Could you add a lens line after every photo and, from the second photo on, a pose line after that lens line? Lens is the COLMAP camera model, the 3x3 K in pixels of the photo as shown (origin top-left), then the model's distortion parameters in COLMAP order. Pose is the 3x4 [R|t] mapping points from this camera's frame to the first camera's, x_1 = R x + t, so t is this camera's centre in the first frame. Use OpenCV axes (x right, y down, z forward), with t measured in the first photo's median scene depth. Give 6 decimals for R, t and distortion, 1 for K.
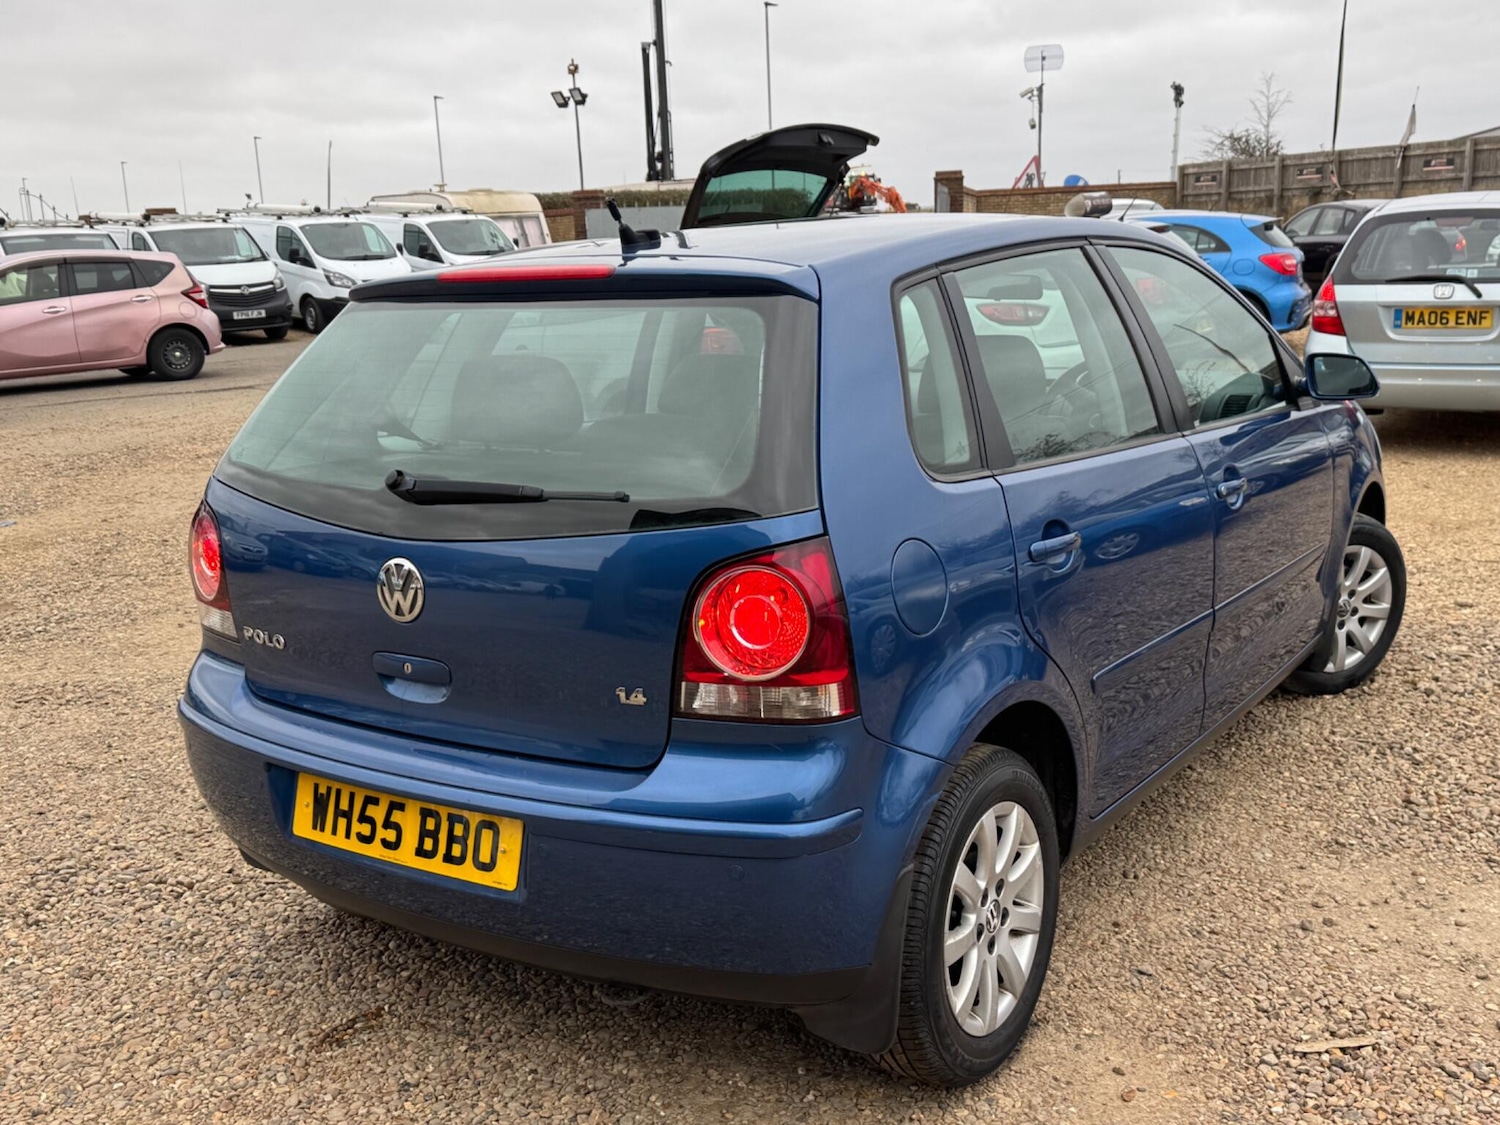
lens RADIAL K [[1475.0, 0, 786.1], [0, 1475.0, 547.7], [0, 0, 1]] dist [0.020453, 0.000000]
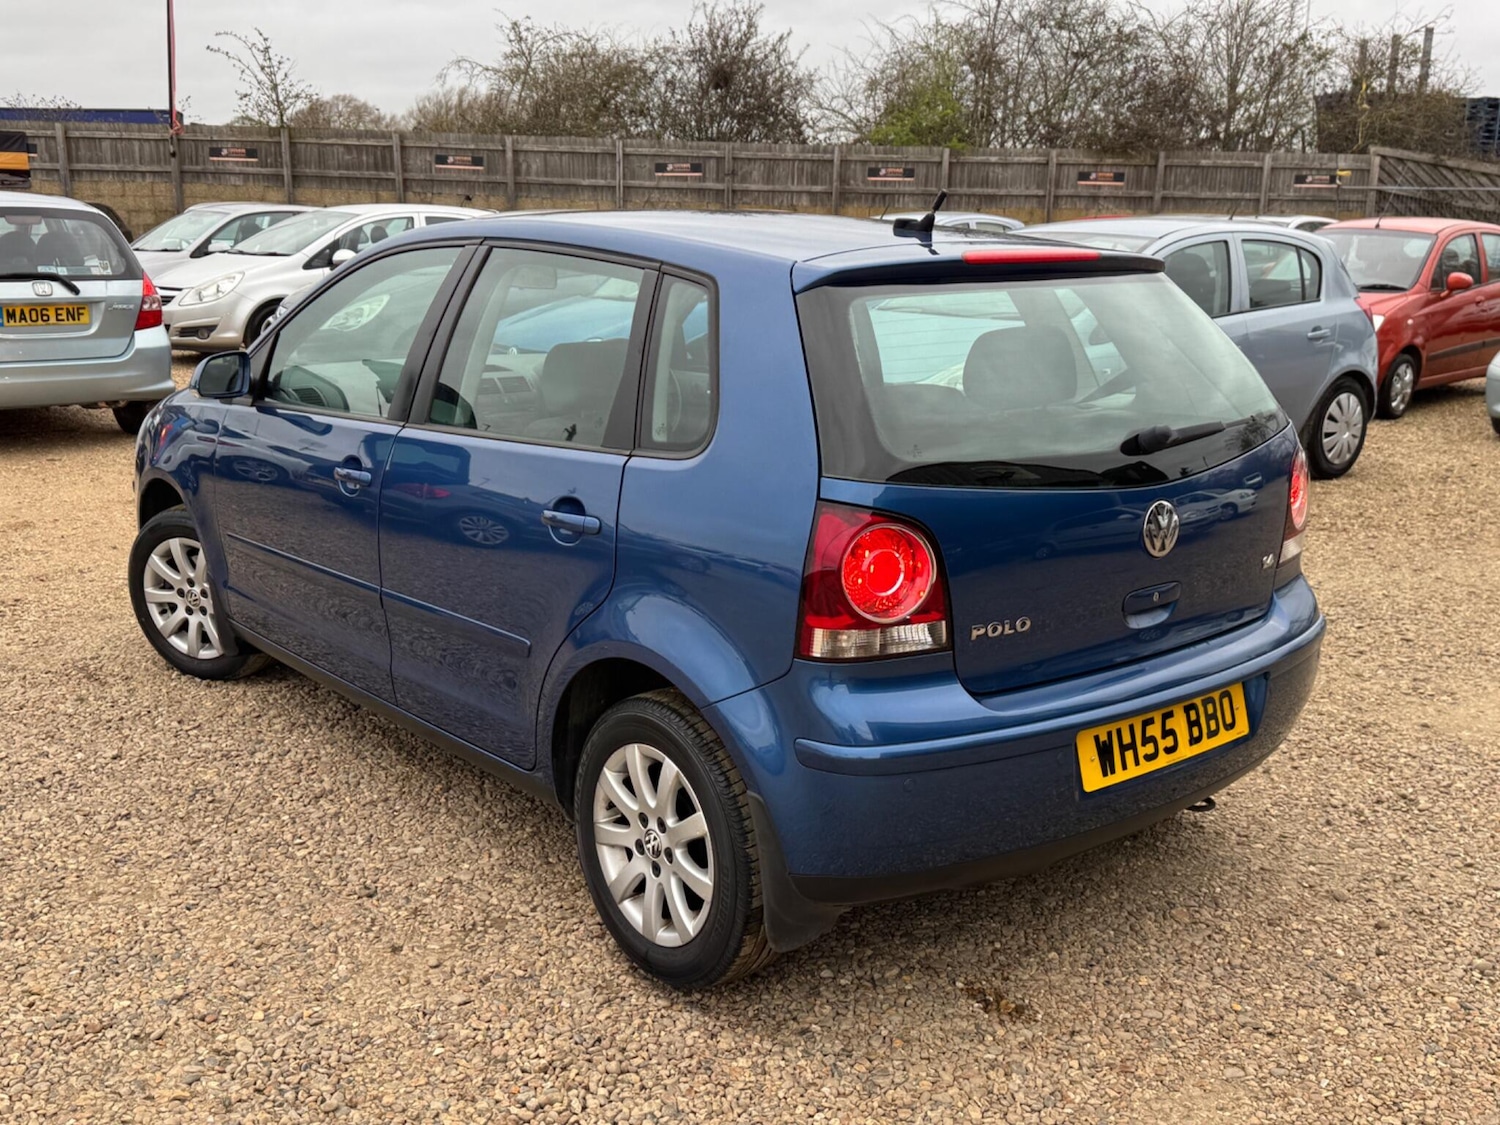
lens RADIAL K [[1475.0, 0, 735.9], [0, 1475.0, 560.1], [0, 0, 1]] dist [0.020453, 0.000000]
pose [[0.307264, -0.168328, 0.936619, -1.253460], [0.163595, 0.978922, 0.122263, -0.124206], [-0.937457, 0.115659, 0.328325, 0.805664]]
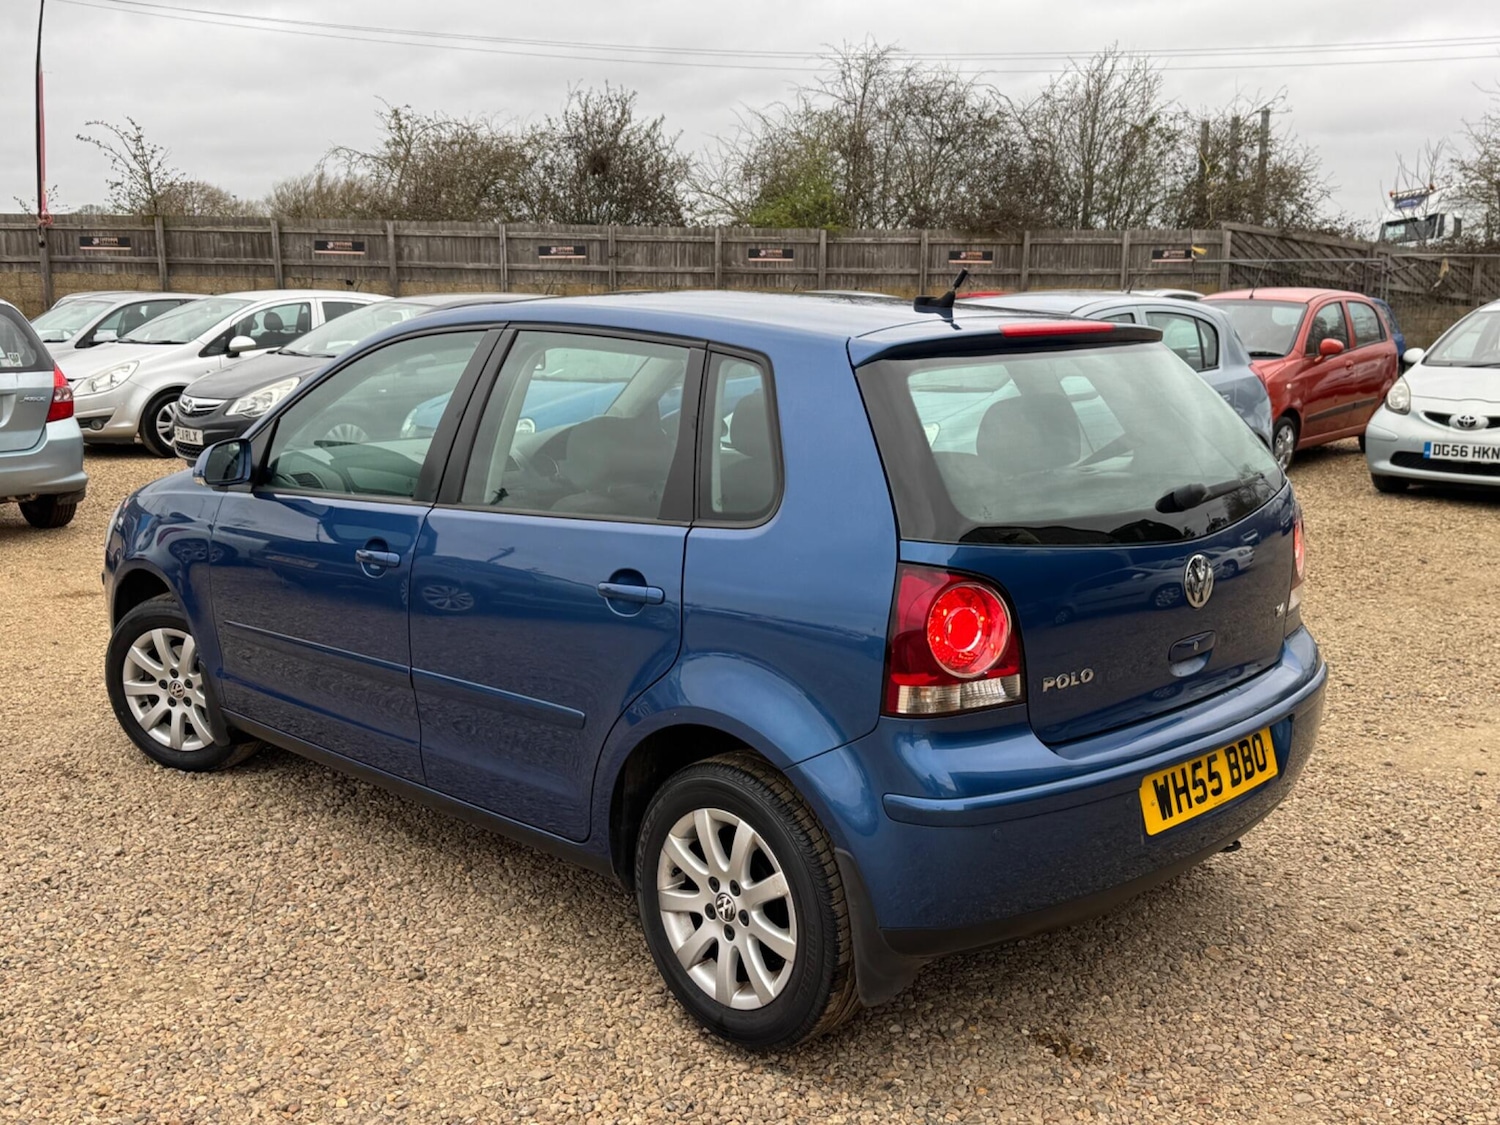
lens RADIAL K [[1475.0, 0, 732.7], [0, 1475.0, 552.5], [0, 0, 1]] dist [0.020453, 0.000000]
pose [[0.223894, -0.123154, 0.966801, -1.319986], [0.188095, 0.978795, 0.081122, -0.144370], [-0.956290, 0.163688, 0.242311, 0.921002]]
